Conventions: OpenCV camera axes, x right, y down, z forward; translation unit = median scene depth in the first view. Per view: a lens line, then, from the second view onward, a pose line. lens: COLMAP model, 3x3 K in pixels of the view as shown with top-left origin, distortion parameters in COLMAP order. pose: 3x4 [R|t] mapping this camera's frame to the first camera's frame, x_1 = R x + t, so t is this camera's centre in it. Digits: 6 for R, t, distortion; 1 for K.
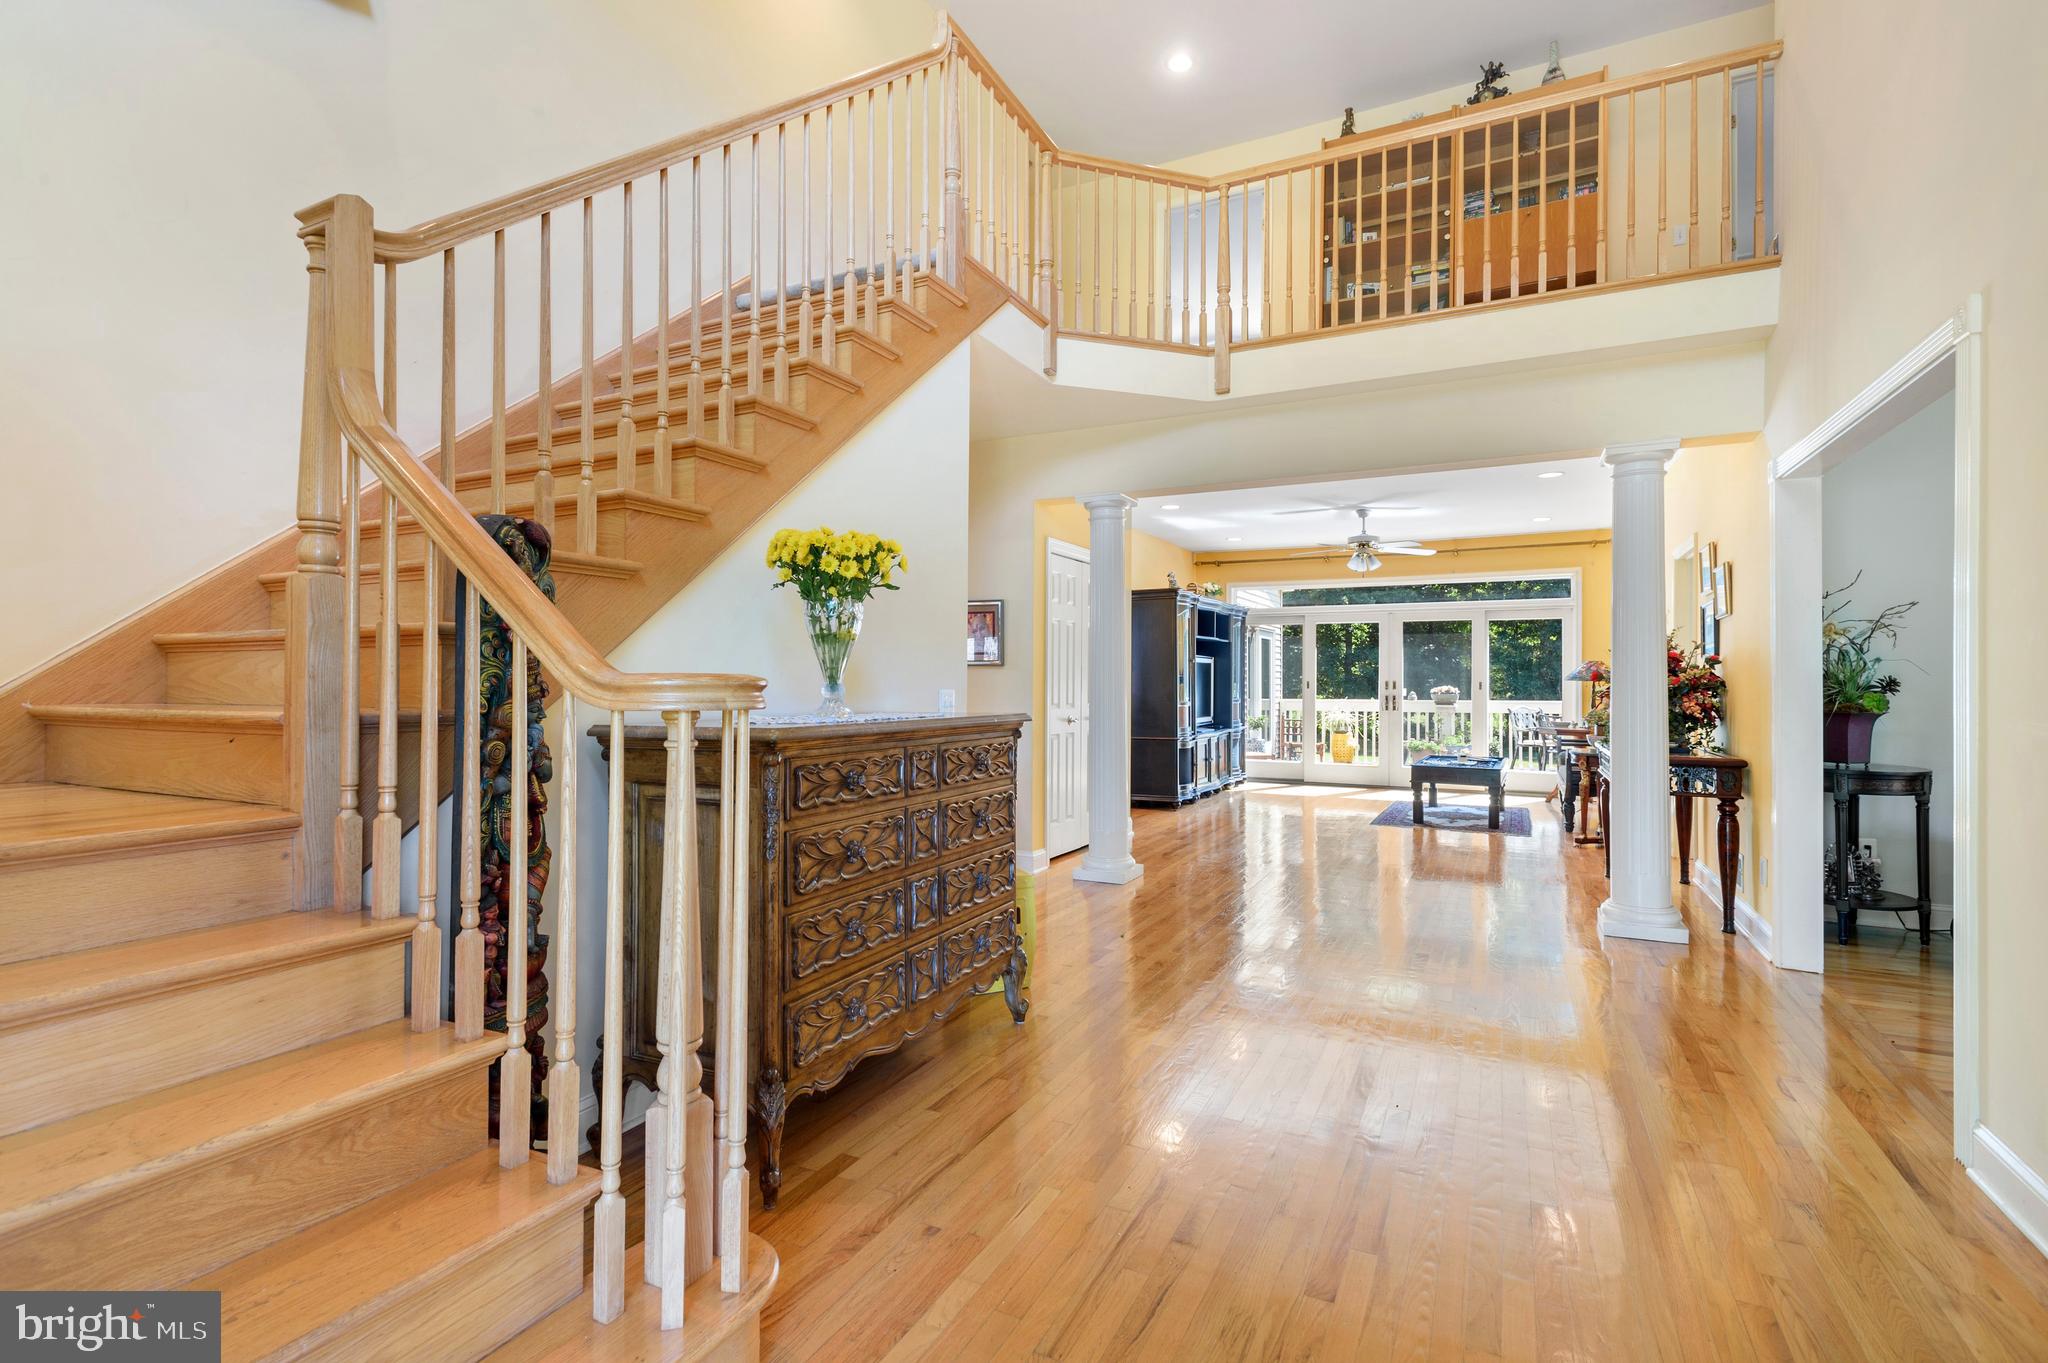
lens RADIAL K [[963.4, 0, 1016.7], [0, 963.4, 672.0], [0, 0, 1]] dist [0.013781, -0.003176]
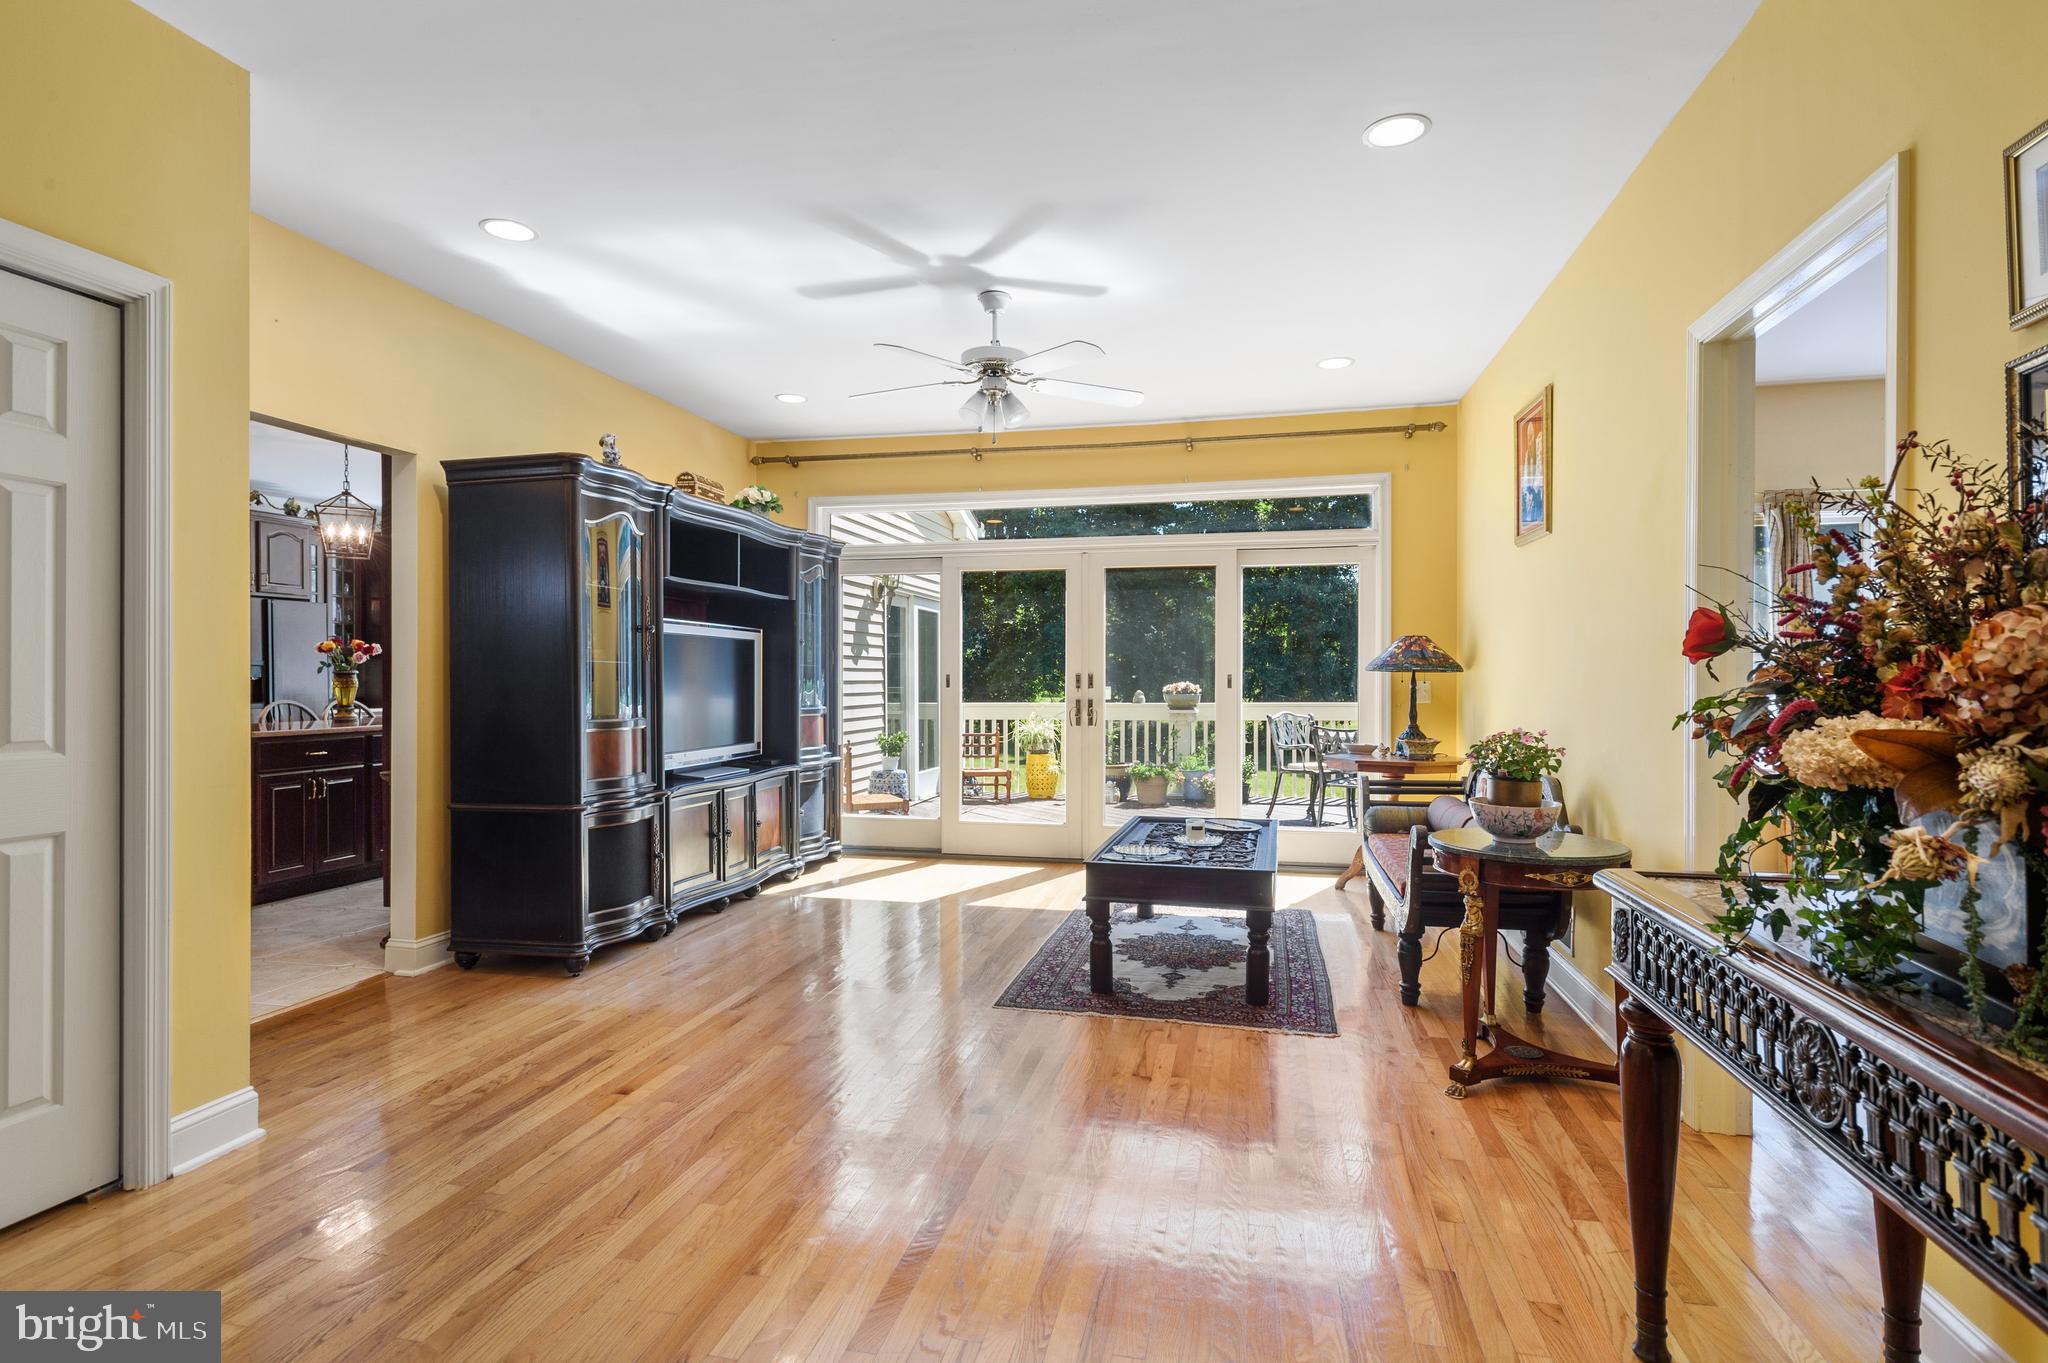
lens RADIAL K [[1071.8, 0, 1025.0], [0, 1071.8, 681.6], [0, 0, 1]] dist [0.017015, 0.000488]
pose [[0.966607, -0.006032, 0.256192, 0.194810], [0.003295, 0.999933, 0.011113, 0.007362], [-0.256242, -0.009898, 0.966562, 0.405016]]
